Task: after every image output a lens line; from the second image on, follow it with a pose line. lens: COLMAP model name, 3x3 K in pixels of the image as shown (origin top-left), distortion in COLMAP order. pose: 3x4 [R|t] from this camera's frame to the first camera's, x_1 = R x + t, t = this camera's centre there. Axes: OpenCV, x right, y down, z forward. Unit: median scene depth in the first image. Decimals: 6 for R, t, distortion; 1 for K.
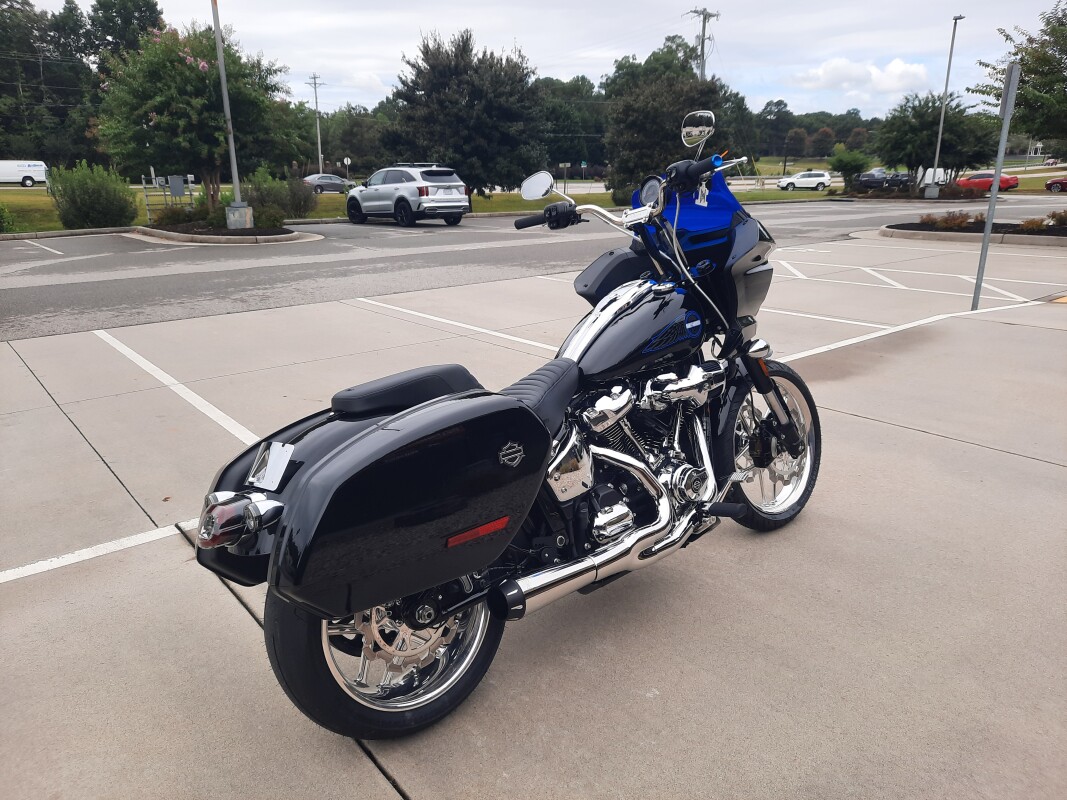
lens RADIAL K [[791.5, 0, 533.5], [0, 791.5, 400.0], [0, 0, 1]] dist [0.000932, 0.007500]
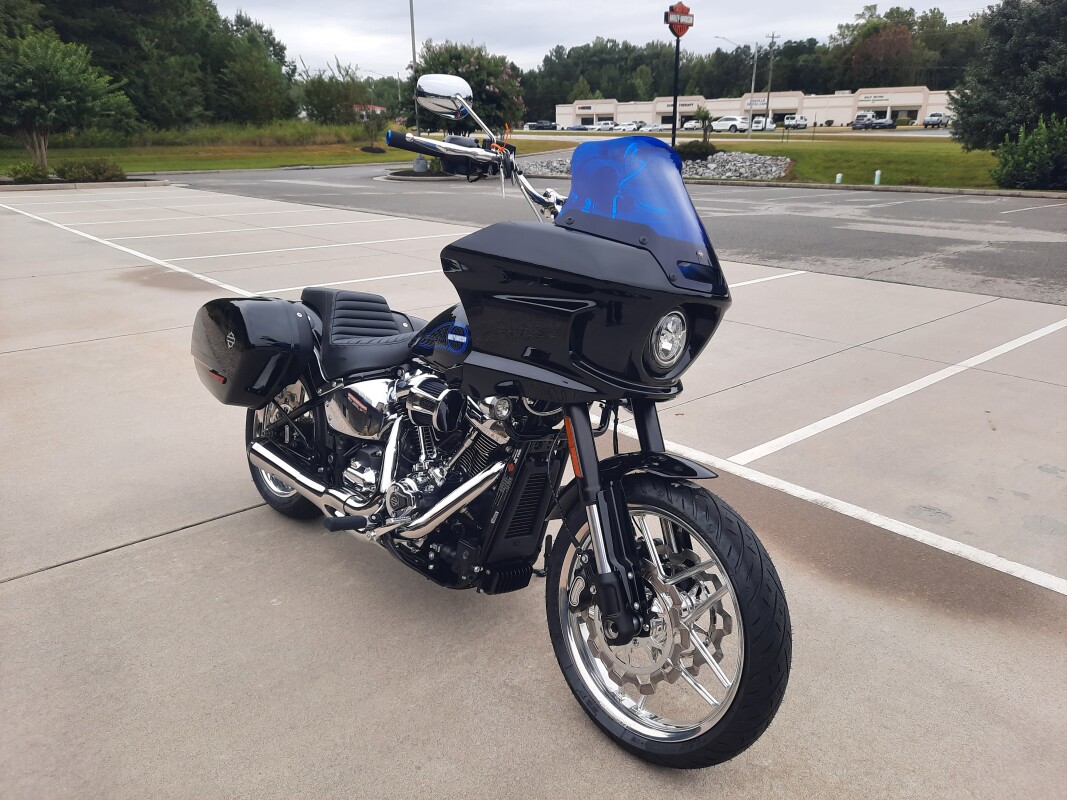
lens RADIAL K [[791.5, 0, 533.5], [0, 791.5, 400.0], [0, 0, 1]] dist [0.000932, 0.007500]
pose [[0.023299, 0.331656, -0.943113, 0.116265], [-0.277267, 0.908505, 0.312636, -0.036757], [0.960510, 0.254210, 0.113124, 0.116537]]
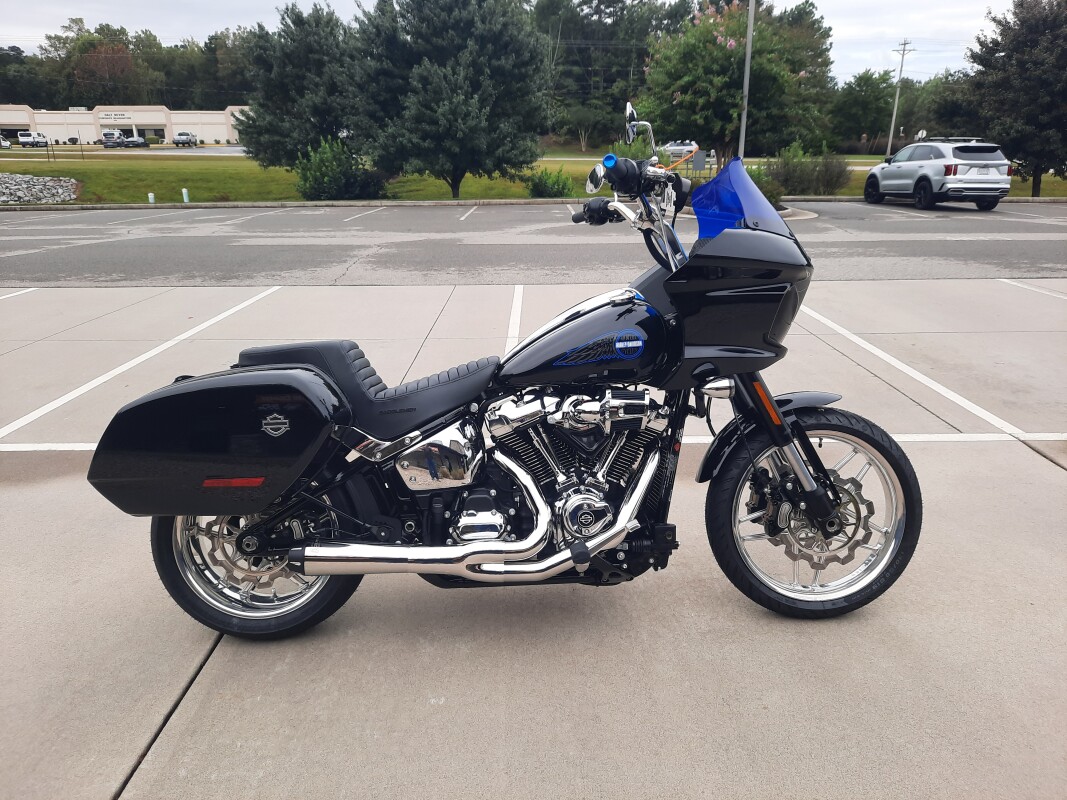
lens RADIAL K [[783.3, 0, 533.5], [0, 783.3, 400.0], [0, 0, 1]] dist [0.010697, 0.006779]
pose [[0.775902, 0.200556, -0.598125, 0.076143], [-0.180267, 0.979073, 0.094445, -0.011368], [0.604549, 0.034542, 0.795818, 0.028180]]
